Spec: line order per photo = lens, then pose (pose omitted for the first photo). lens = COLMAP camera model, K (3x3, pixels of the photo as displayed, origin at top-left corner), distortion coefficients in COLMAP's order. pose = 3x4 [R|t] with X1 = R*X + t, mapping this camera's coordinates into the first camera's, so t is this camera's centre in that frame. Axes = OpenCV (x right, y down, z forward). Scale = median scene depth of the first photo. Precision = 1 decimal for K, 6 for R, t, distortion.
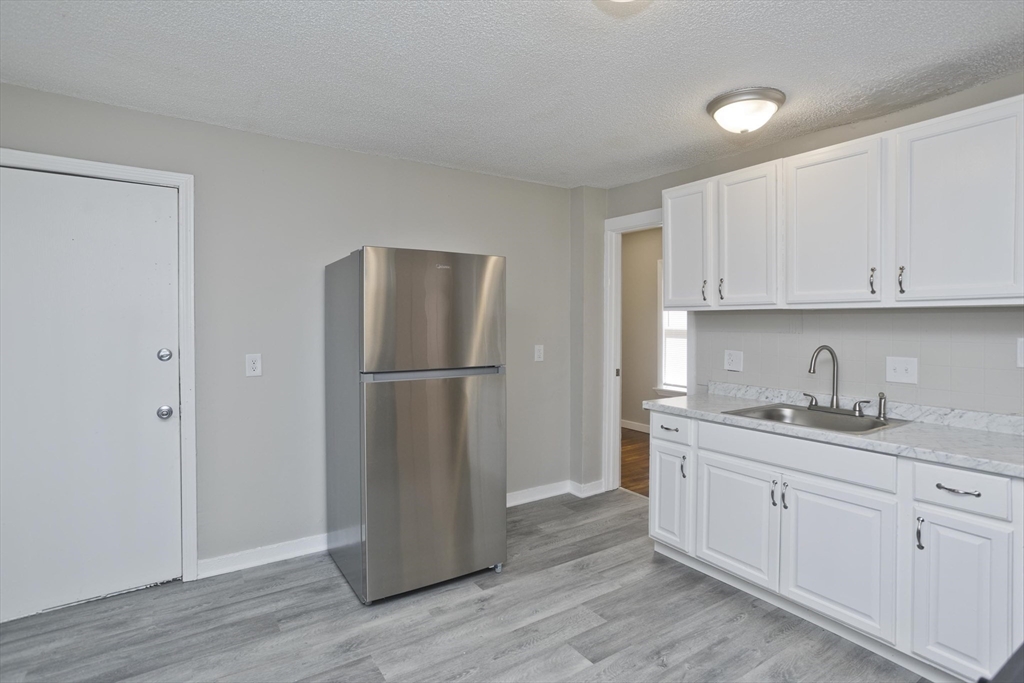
lens RADIAL K [[502.2, 0, 509.6], [0, 502.2, 328.5], [0, 0, 1]] dist [-0.052756, 0.031031]
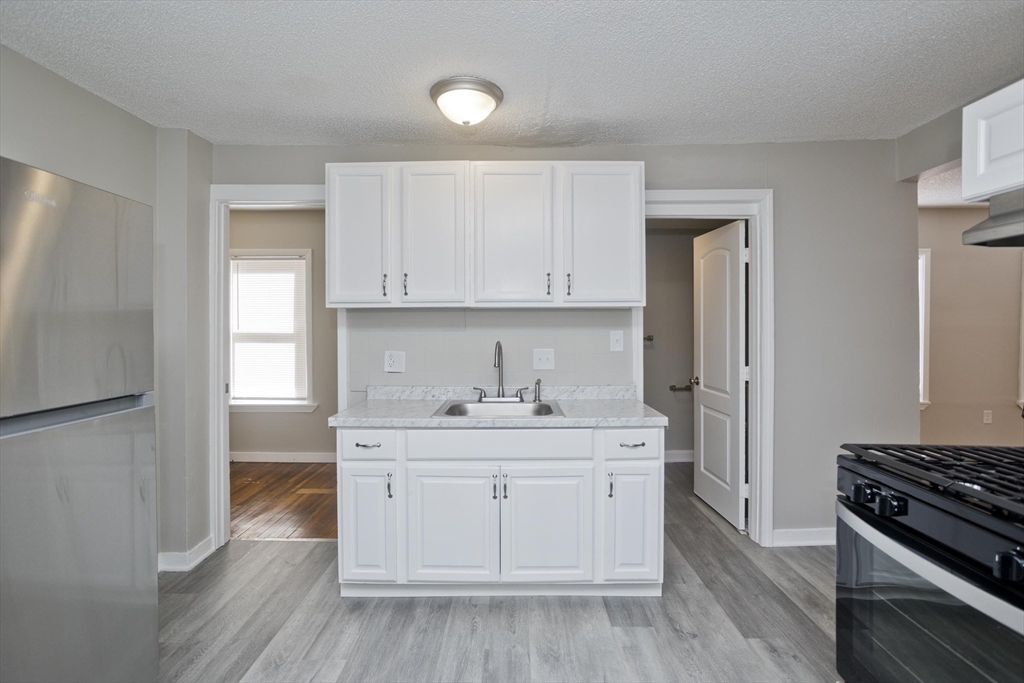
lens RADIAL K [[502.2, 0, 509.6], [0, 502.2, 328.5], [0, 0, 1]] dist [-0.052756, 0.031031]
pose [[0.558048, -0.007846, 0.829772, -0.272126], [0.016023, 0.999871, -0.001322, 0.007974], [-0.829654, 0.014033, 0.558101, 0.358433]]
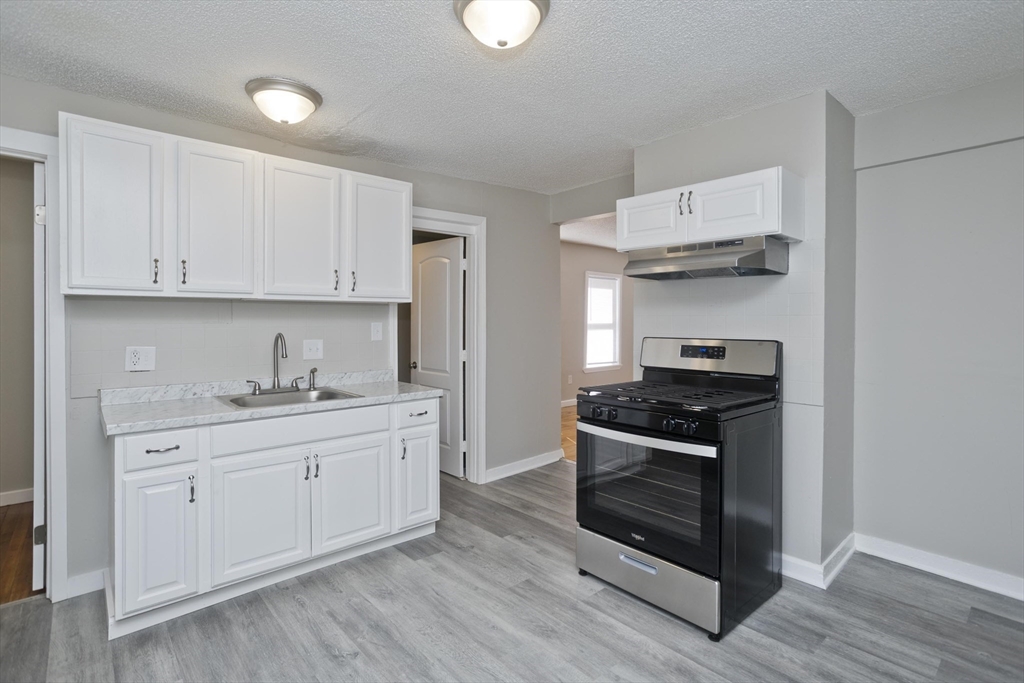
lens RADIAL K [[502.5, 0, 523.0], [0, 502.5, 323.3], [0, 0, 1]] dist [-0.052613, 0.031776]
pose [[-0.153847, -0.009067, 0.988053, -0.555795], [0.013774, 0.999841, 0.011320, 0.008016], [-0.987999, 0.015351, -0.153698, 0.628928]]
